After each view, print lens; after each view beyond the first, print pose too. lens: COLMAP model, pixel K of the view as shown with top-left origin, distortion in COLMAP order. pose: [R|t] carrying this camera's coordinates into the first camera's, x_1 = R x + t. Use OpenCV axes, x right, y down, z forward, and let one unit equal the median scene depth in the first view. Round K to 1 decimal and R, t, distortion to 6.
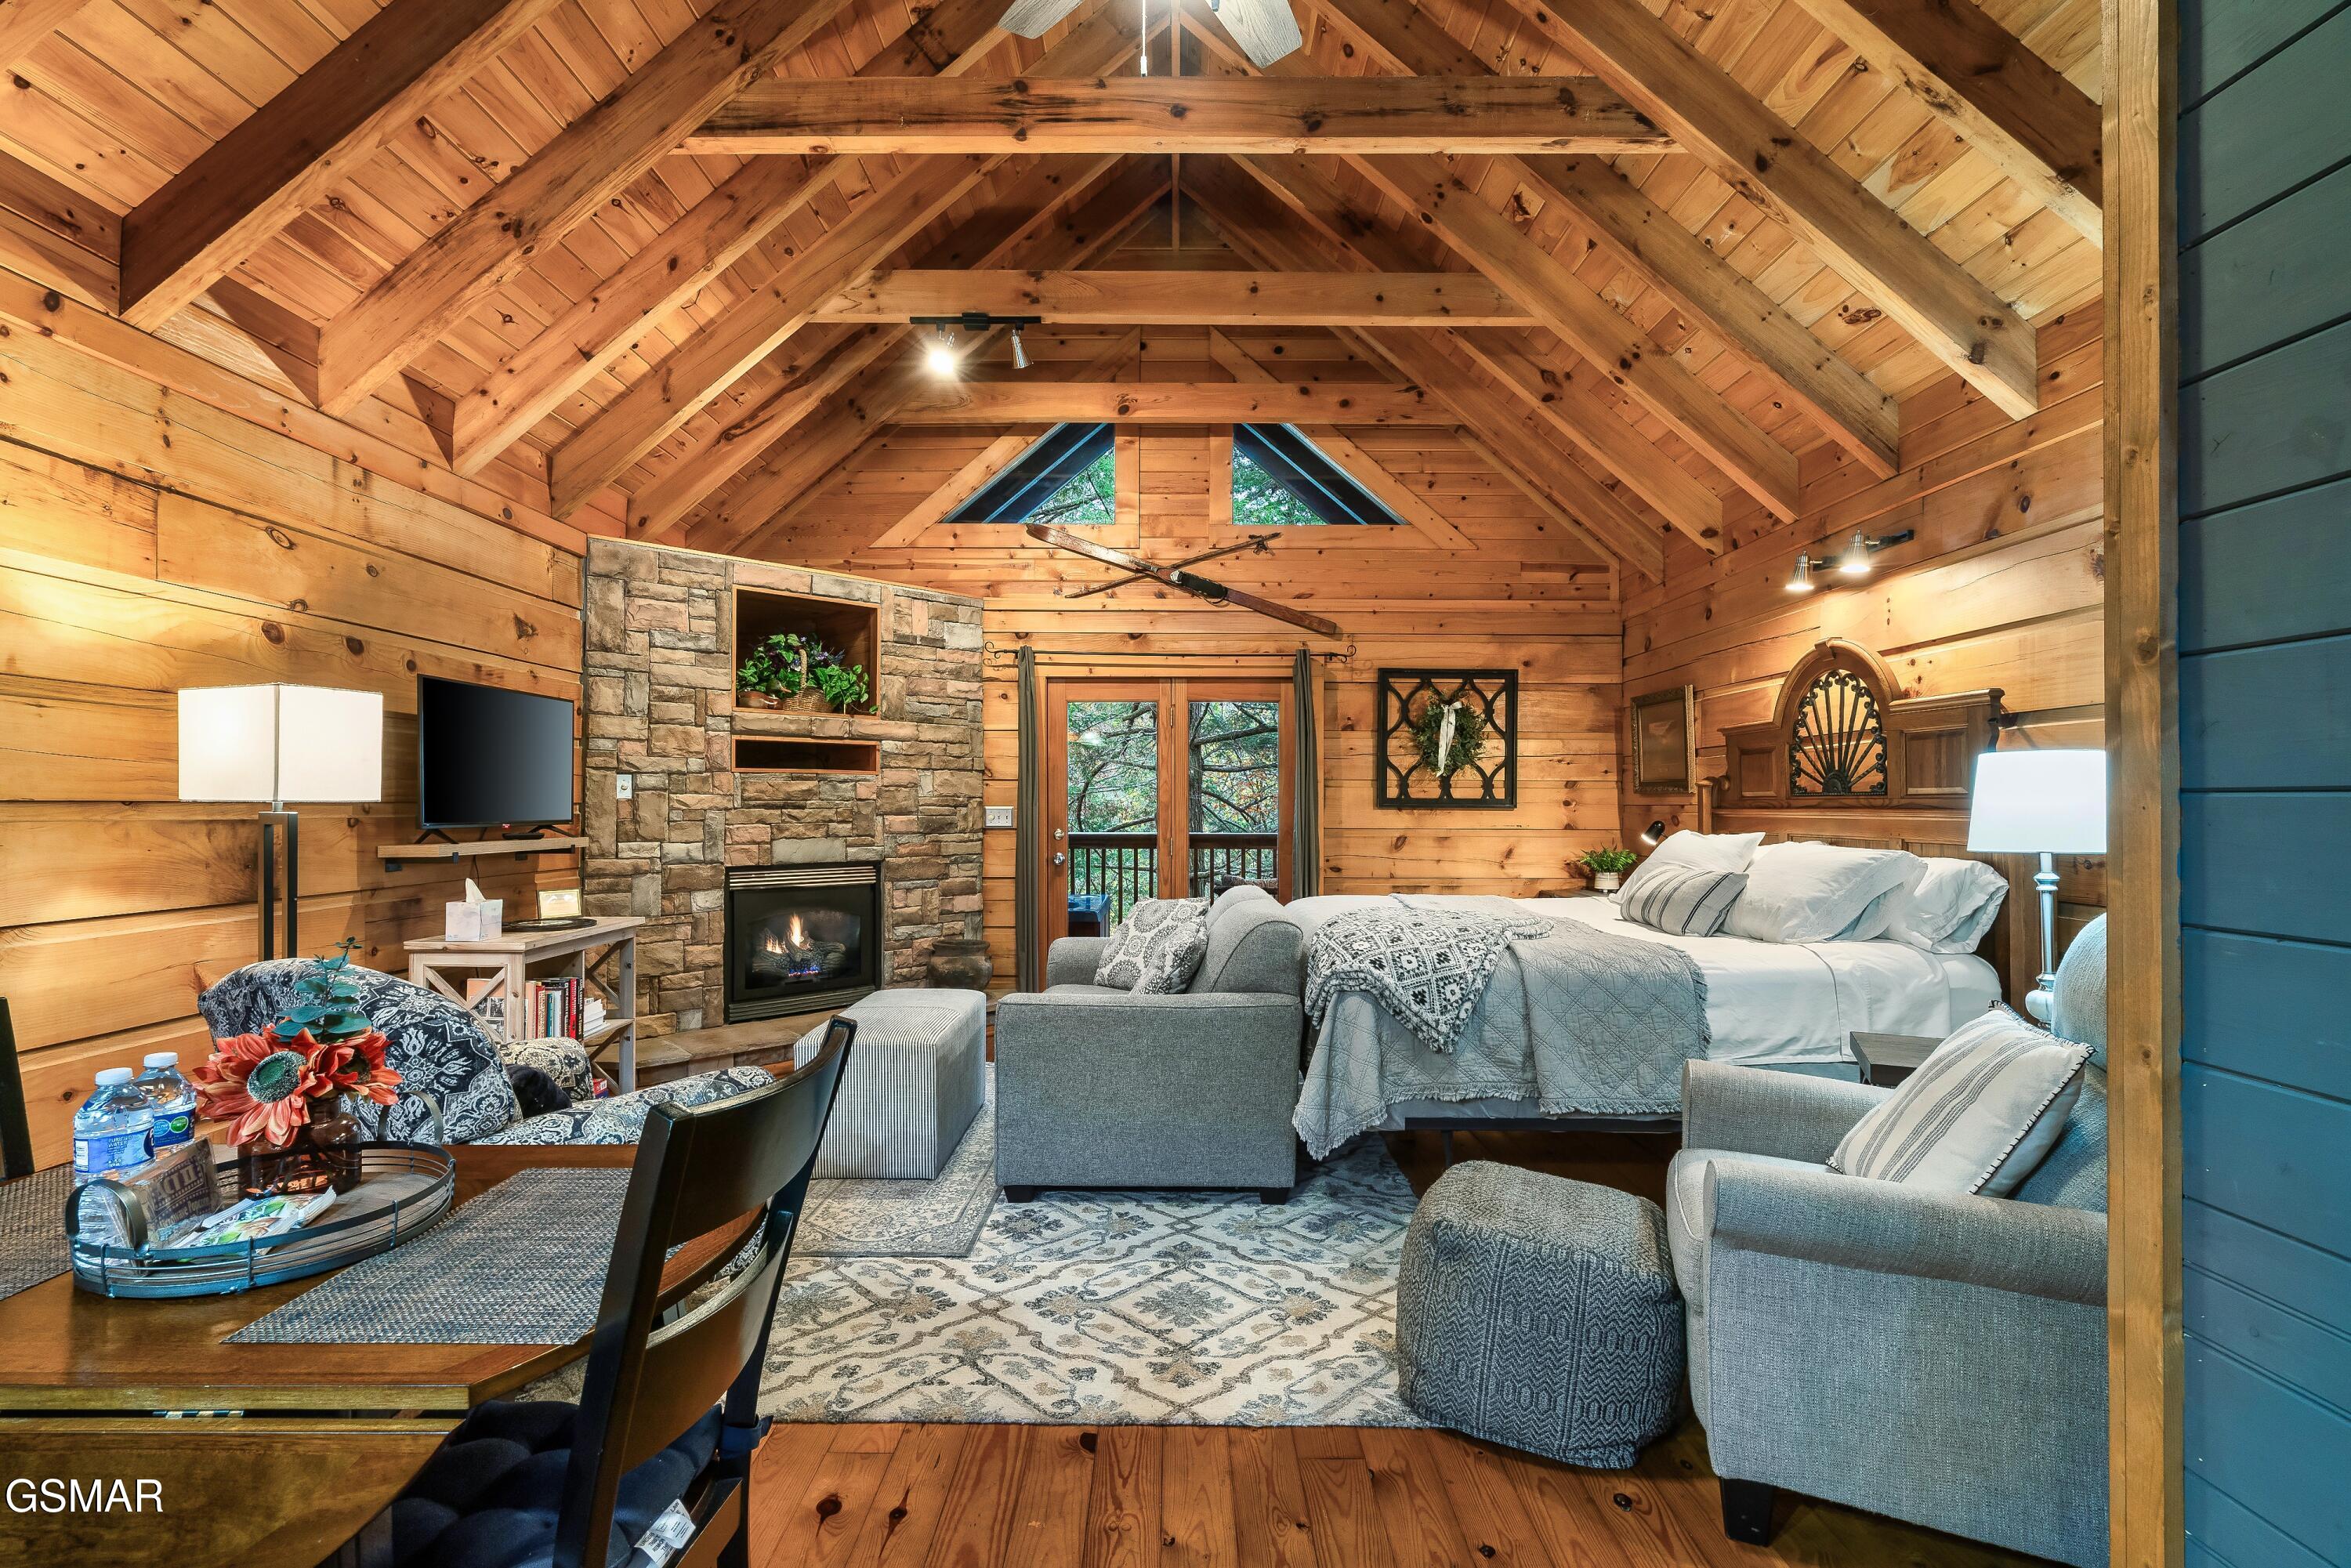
lens RADIAL K [[1052.3, 0, 1177.8], [0, 1052.3, 768.1], [0, 0, 1]] dist [0.002184, 0.001658]
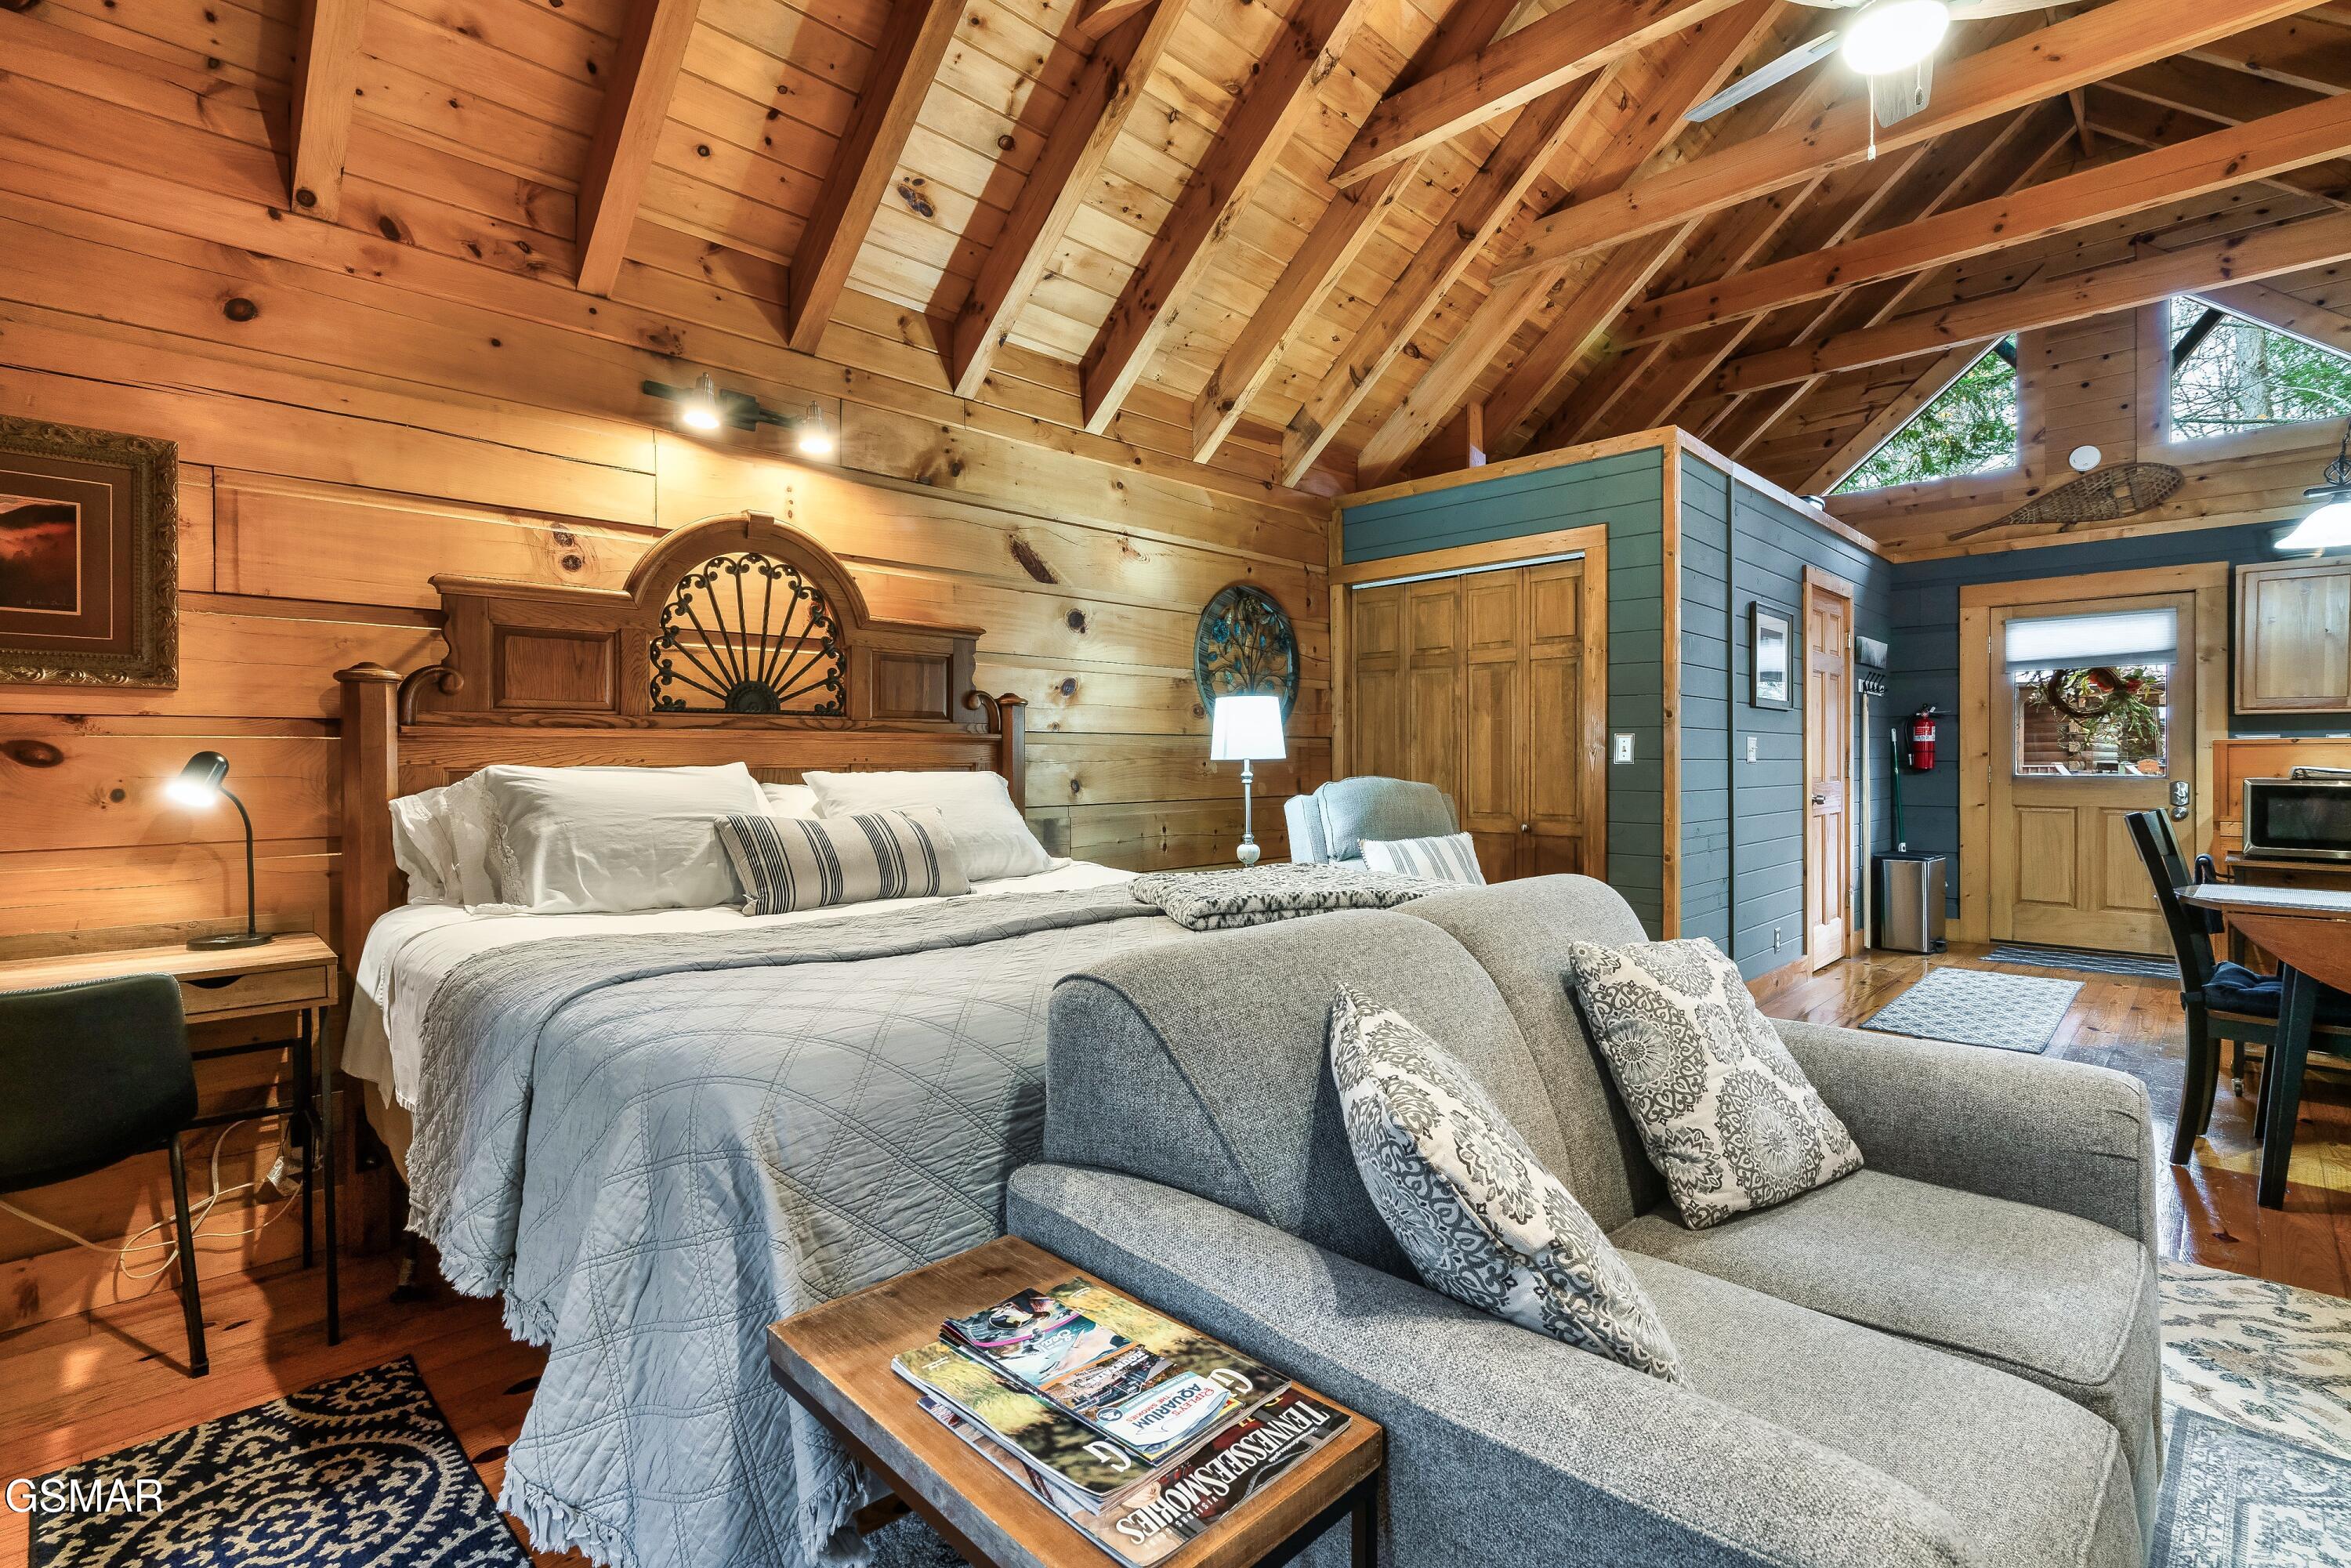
lens RADIAL K [[1078.0, 0, 1171.7], [0, 1078.0, 762.9], [0, 0, 1]] dist [0.001498, 0.000437]
pose [[-0.704516, -0.002509, 0.709684, -0.138789], [-0.021388, 0.999615, -0.017697, 0.058853], [-0.709366, -0.027647, -0.704298, 1.125911]]
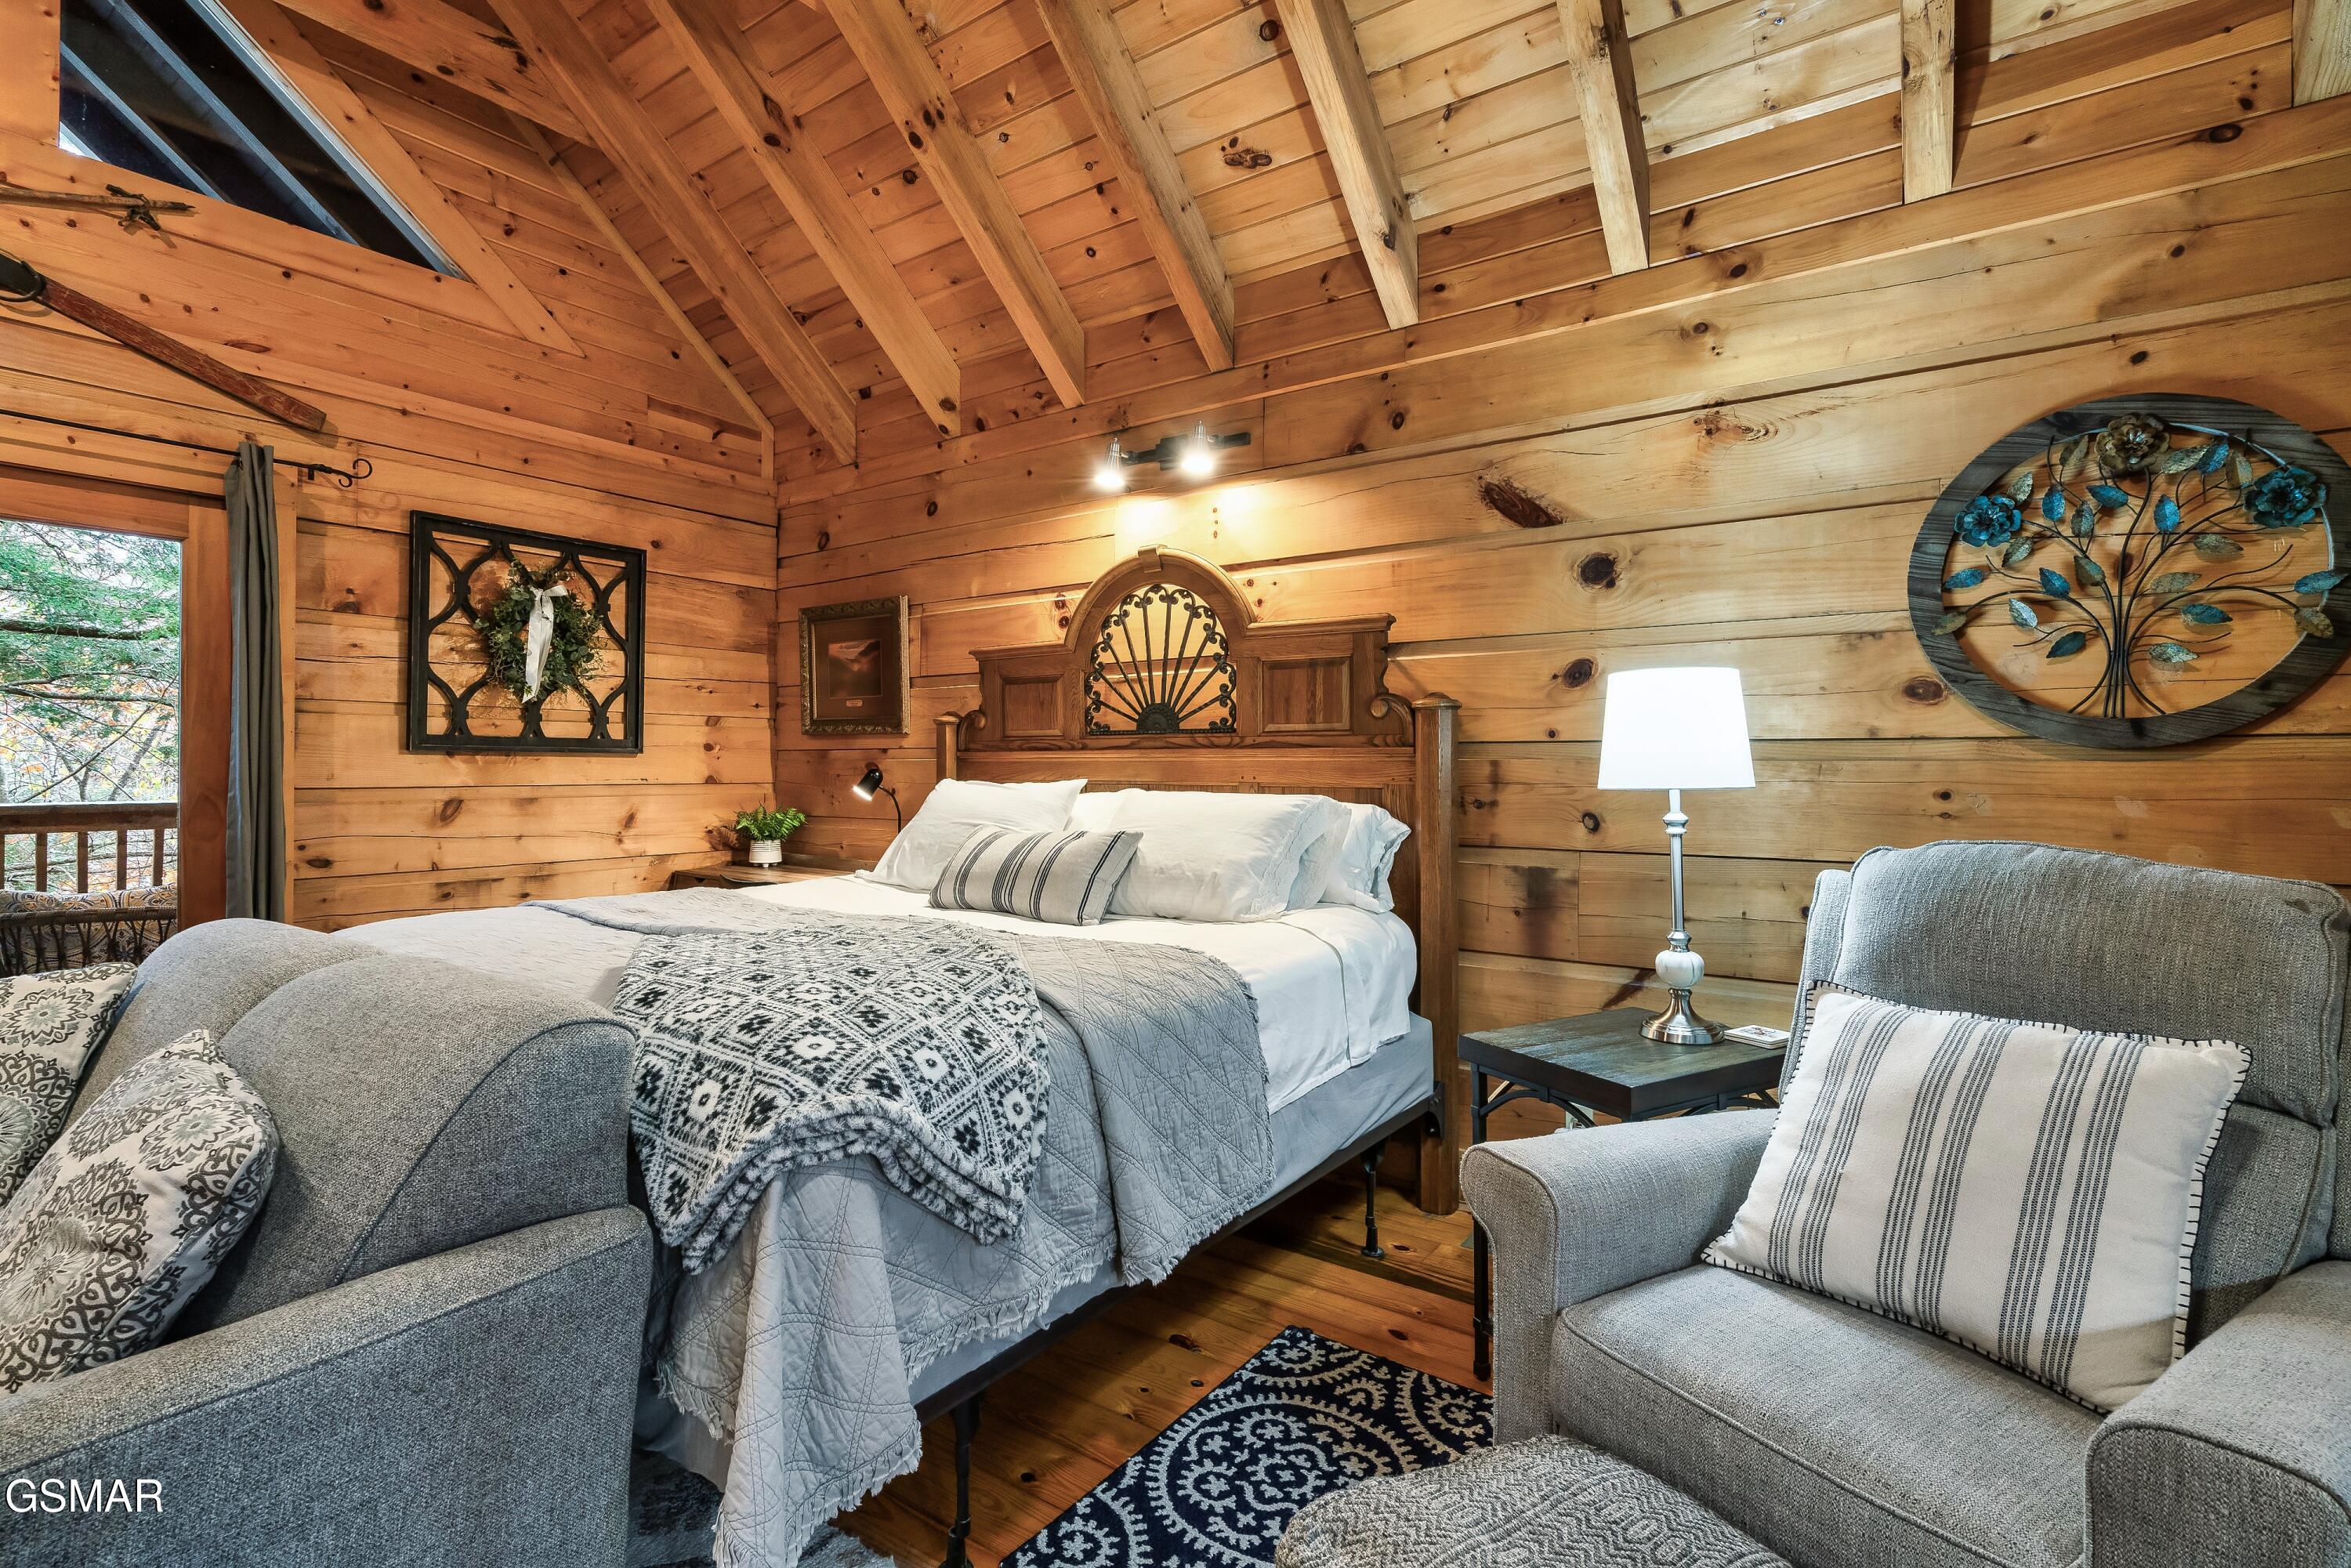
lens RADIAL K [[1080.7, 0, 1150.4], [0, 1080.7, 754.0], [0, 0, 1]] dist [-0.003782, 0.000383]
pose [[0.585838, 0.006322, 0.810403, -0.066363], [-0.027964, 0.999532, 0.012418, 0.026471], [-0.809945, -0.029937, 0.585741, 0.415712]]
